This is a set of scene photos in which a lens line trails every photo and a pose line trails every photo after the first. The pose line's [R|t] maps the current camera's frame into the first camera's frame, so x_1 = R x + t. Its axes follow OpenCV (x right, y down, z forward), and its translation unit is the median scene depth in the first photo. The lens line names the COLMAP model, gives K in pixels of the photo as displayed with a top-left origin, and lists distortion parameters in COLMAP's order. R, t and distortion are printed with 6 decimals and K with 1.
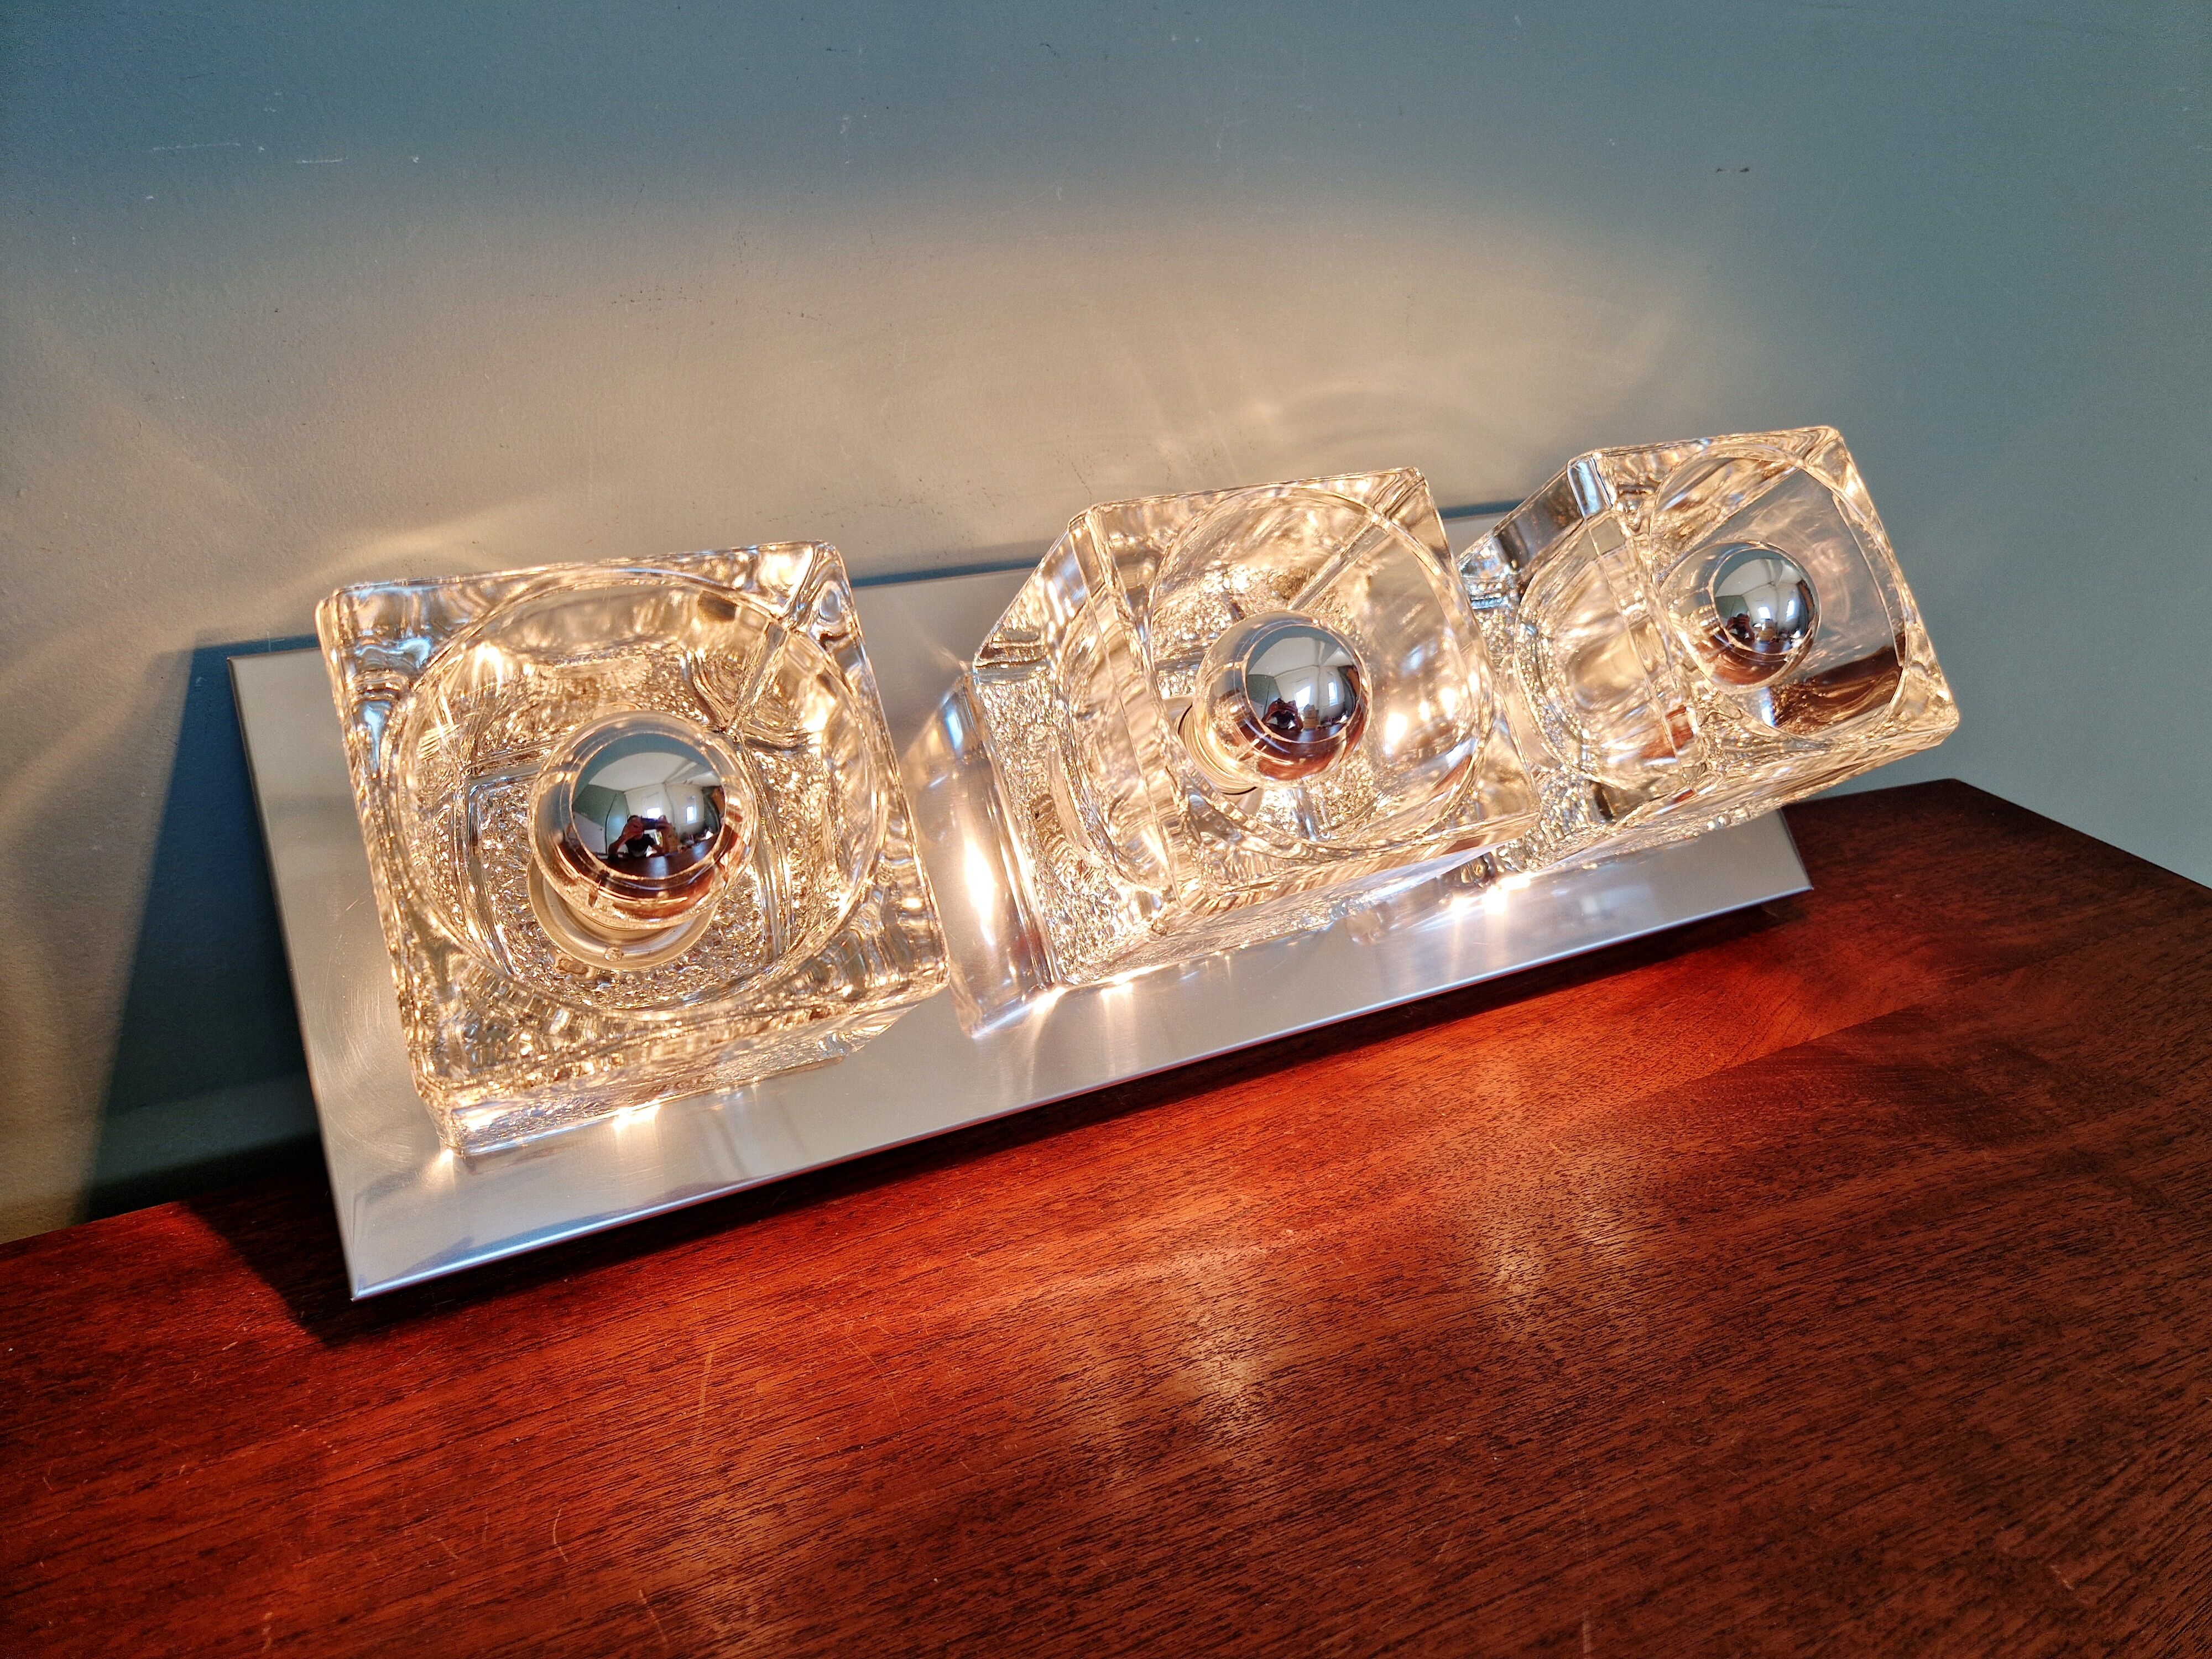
lens RADIAL K [[1498.4, 0, 1115.2], [0, 1498.4, 841.5], [0, 0, 1]] dist [0.057338, -0.048316]
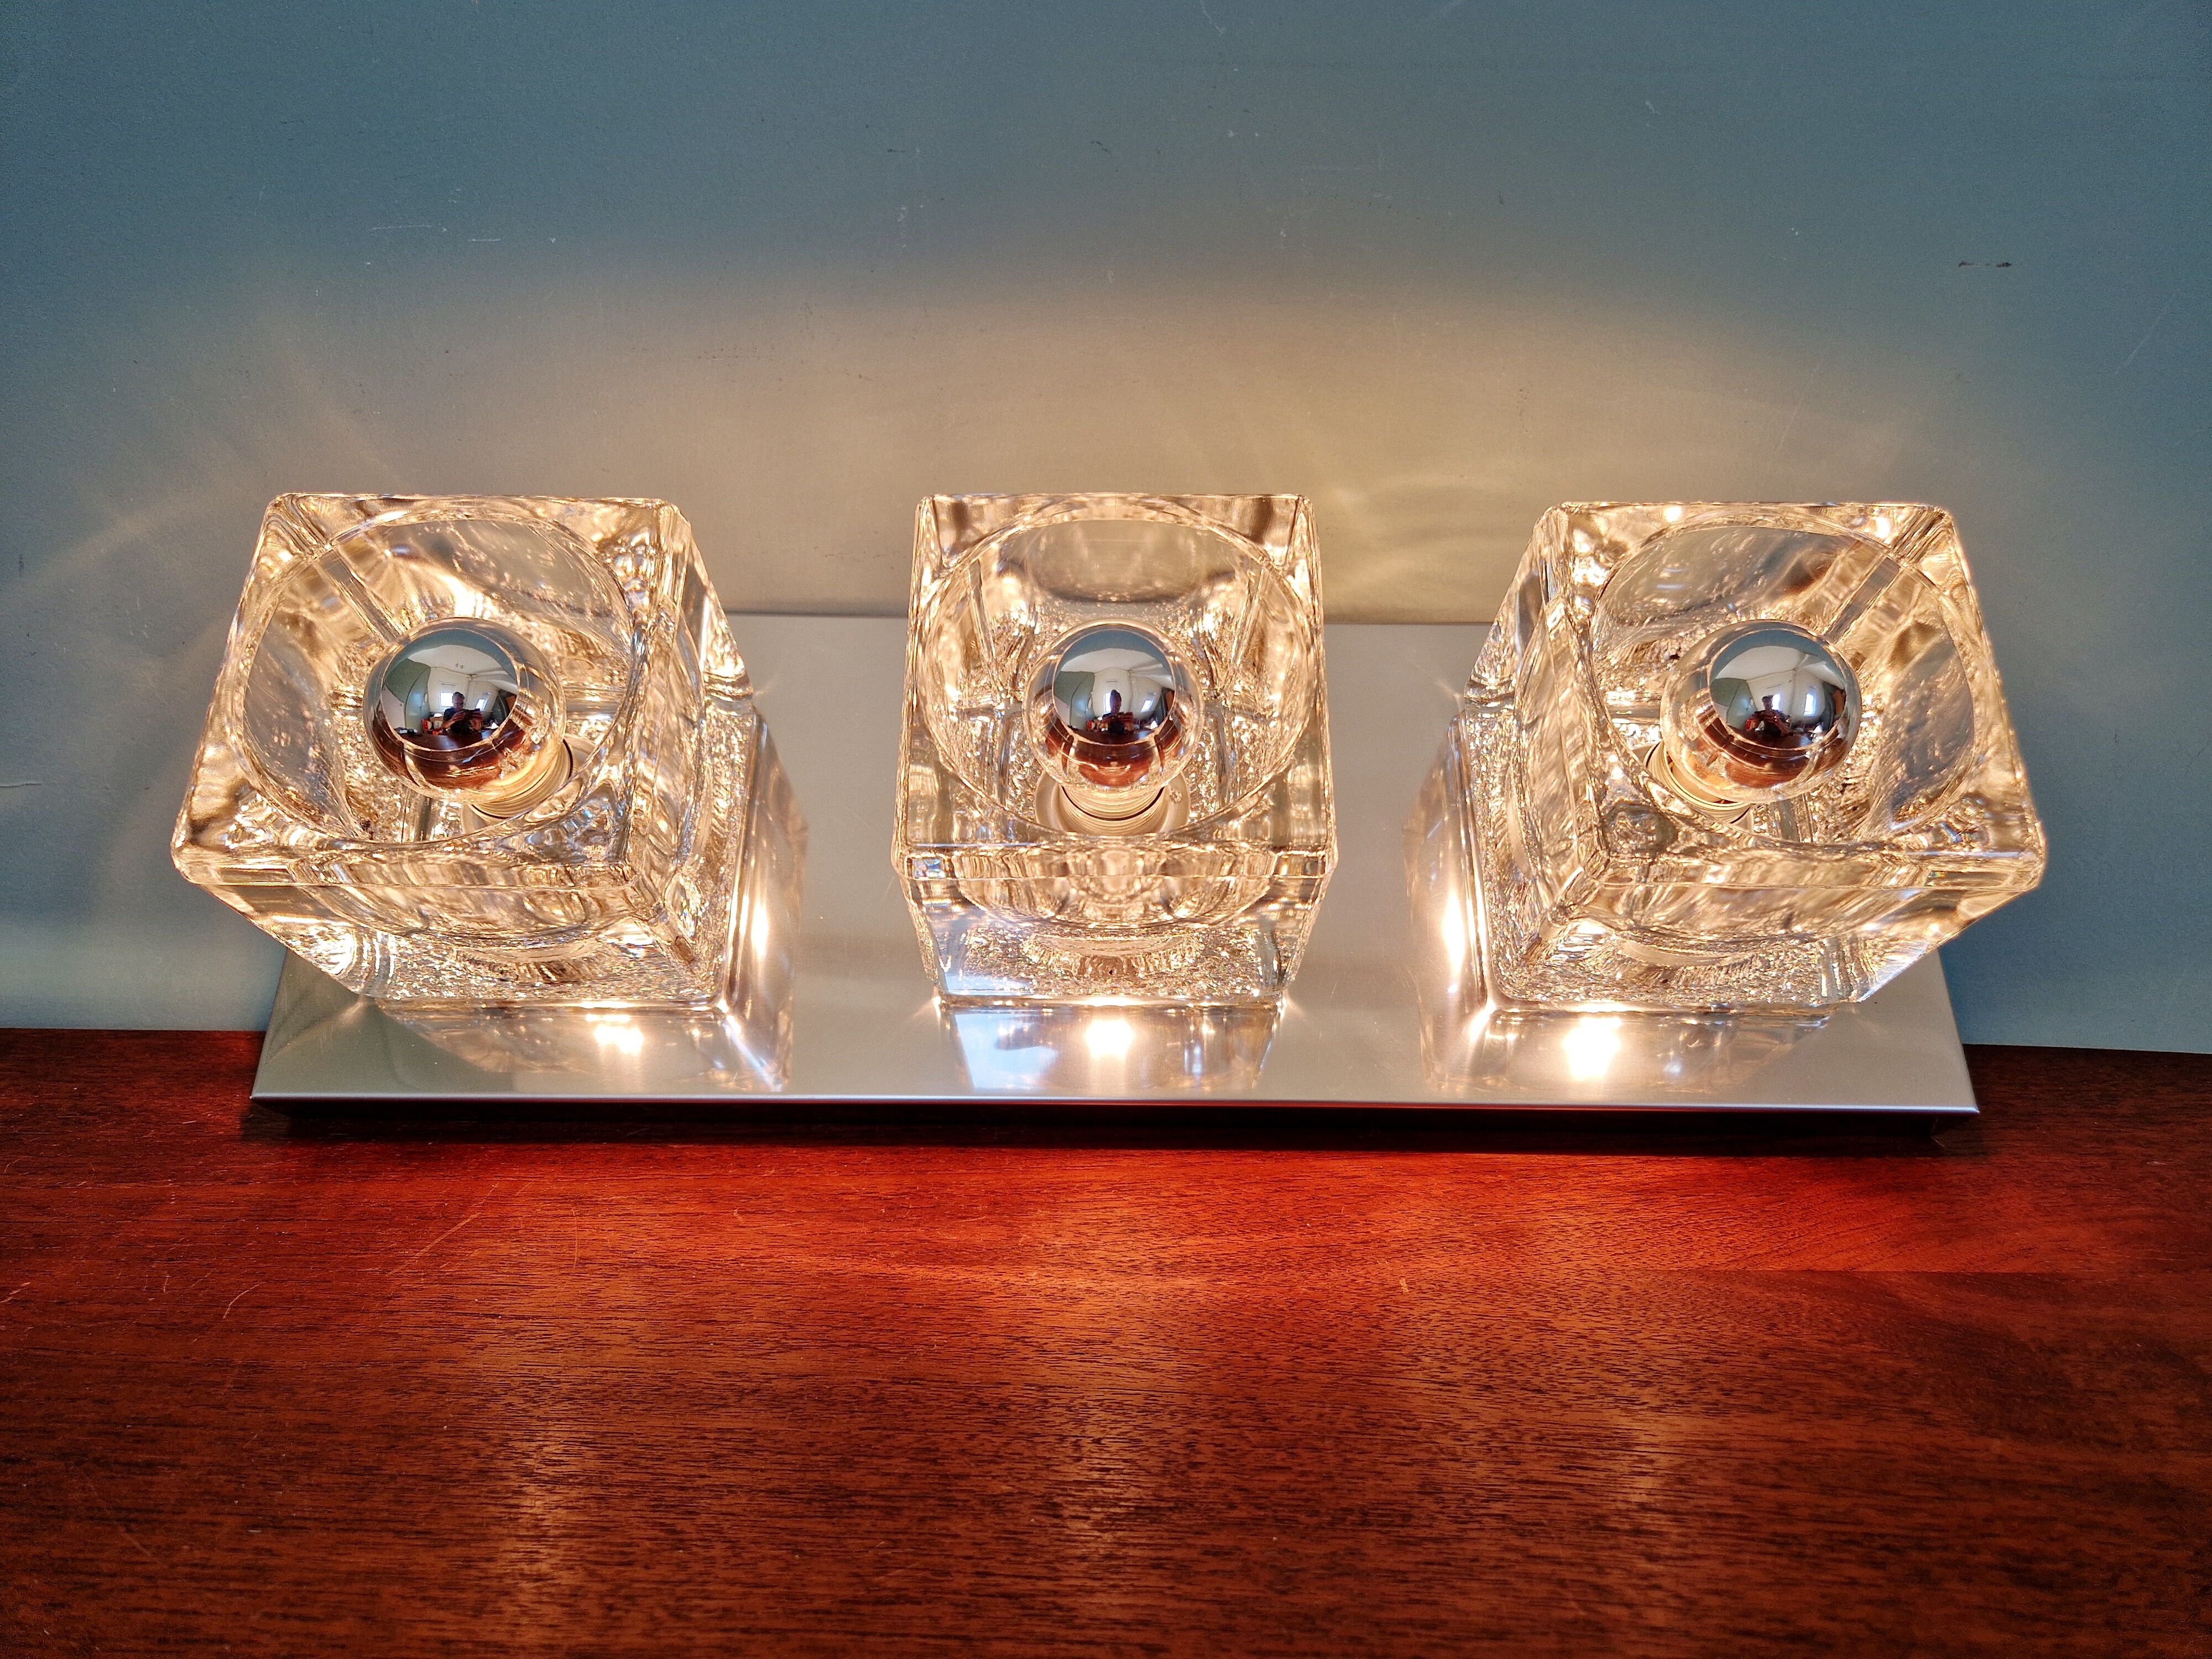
lens RADIAL K [[1498.4, 0, 1115.2], [0, 1498.4, 841.5], [0, 0, 1]] dist [0.057338, -0.048316]
pose [[0.891510, 0.114632, -0.438258, 0.475297], [-0.192563, 0.971592, -0.137582, 0.106755], [0.410036, 0.207047, 0.888258, 0.130118]]
